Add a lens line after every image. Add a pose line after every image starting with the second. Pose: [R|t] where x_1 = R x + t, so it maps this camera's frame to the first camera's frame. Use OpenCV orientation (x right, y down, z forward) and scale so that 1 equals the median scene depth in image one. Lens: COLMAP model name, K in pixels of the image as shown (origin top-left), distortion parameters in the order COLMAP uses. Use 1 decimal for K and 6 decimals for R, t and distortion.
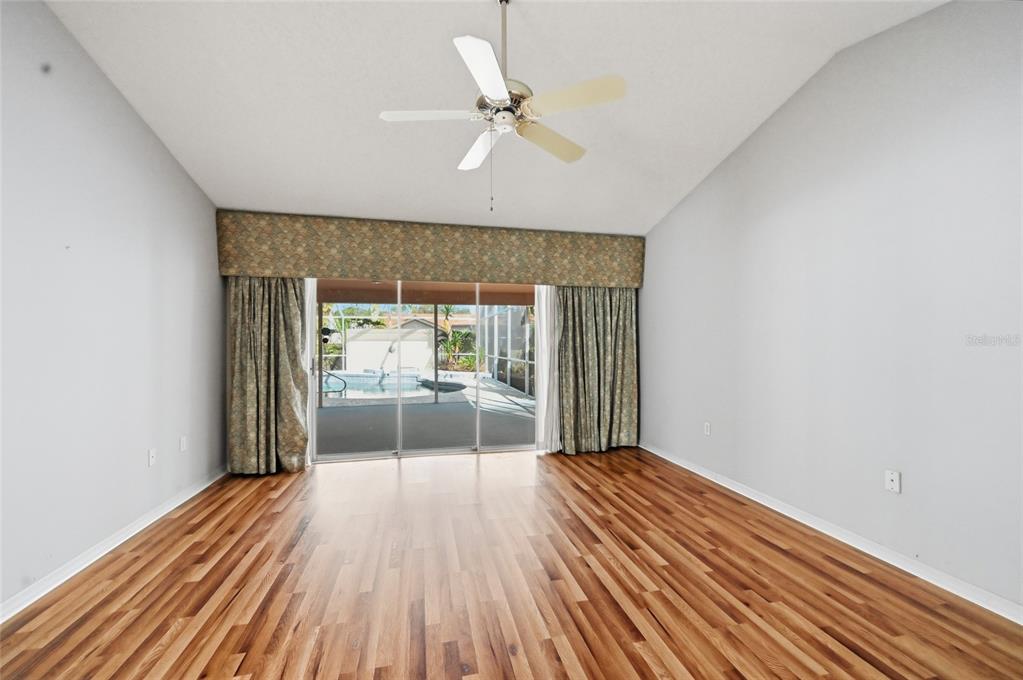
lens RADIAL K [[417.6, 0, 509.7], [0, 417.6, 347.6], [0, 0, 1]] dist [0.000471, 0.000142]
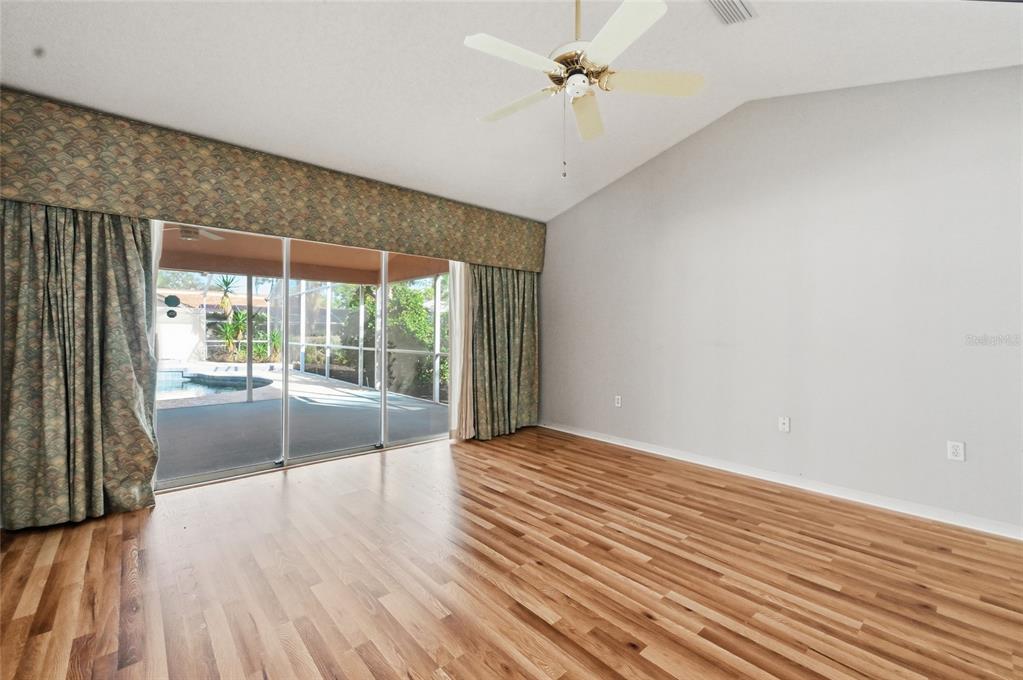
lens RADIAL K [[438.6, 0, 513.9], [0, 438.6, 337.8], [0, 0, 1]] dist [0.000464, 0.000071]
pose [[0.873118, 0.002892, 0.487500, -0.332515], [-0.005086, 0.999982, 0.003177, 0.019573], [-0.487482, -0.005253, 0.873117, 0.097668]]
